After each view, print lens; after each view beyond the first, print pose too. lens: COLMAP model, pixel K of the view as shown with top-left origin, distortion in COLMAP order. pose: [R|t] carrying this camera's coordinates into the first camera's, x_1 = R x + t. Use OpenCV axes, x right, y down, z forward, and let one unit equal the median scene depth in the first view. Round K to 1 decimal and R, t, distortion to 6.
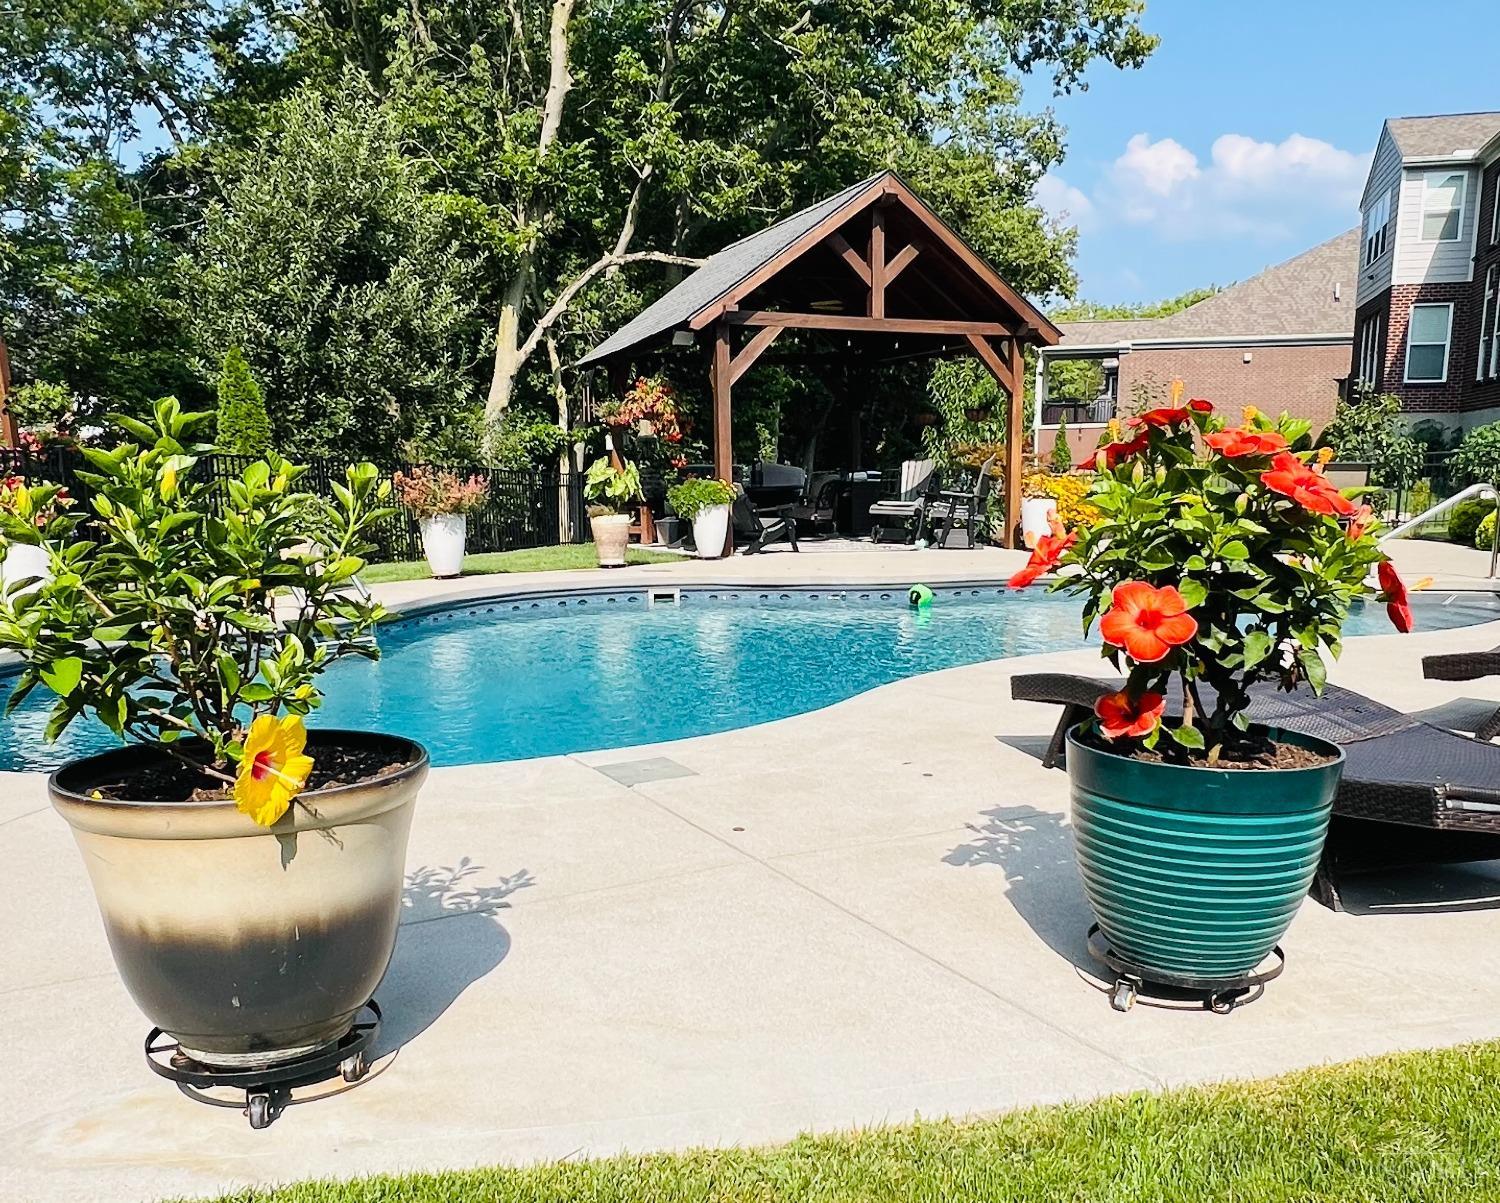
lens RADIAL K [[1014.1, 0, 750.0], [0, 1014.1, 601.5], [0, 0, 1]] dist [-0.010927, 0.001258]
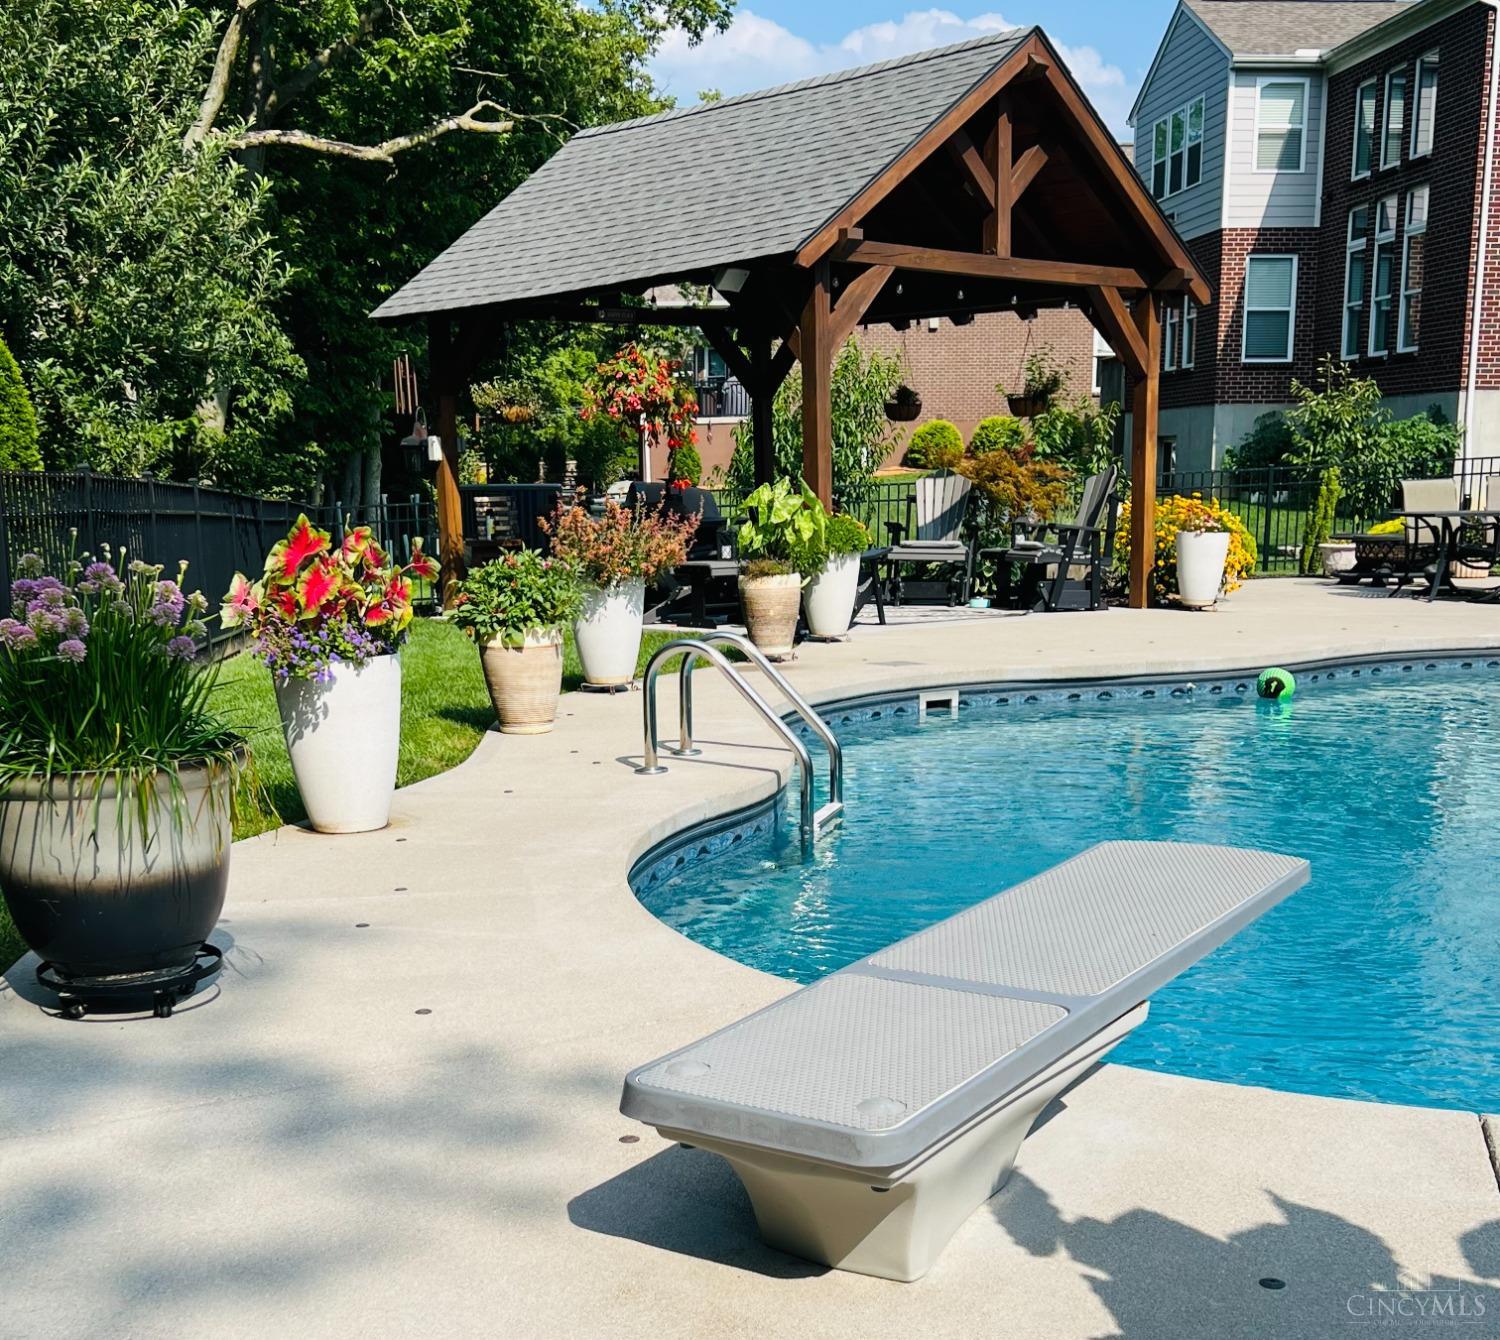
lens RADIAL K [[1579.7, 0, 750.0], [0, 1579.7, 670.0], [0, 0, 1]] dist [0.016505, -0.004557]
pose [[0.955855, -0.044112, 0.290507, -0.236233], [0.048595, 0.998785, -0.008231, -0.011866], [-0.289791, 0.021985, 0.956837, 0.063075]]
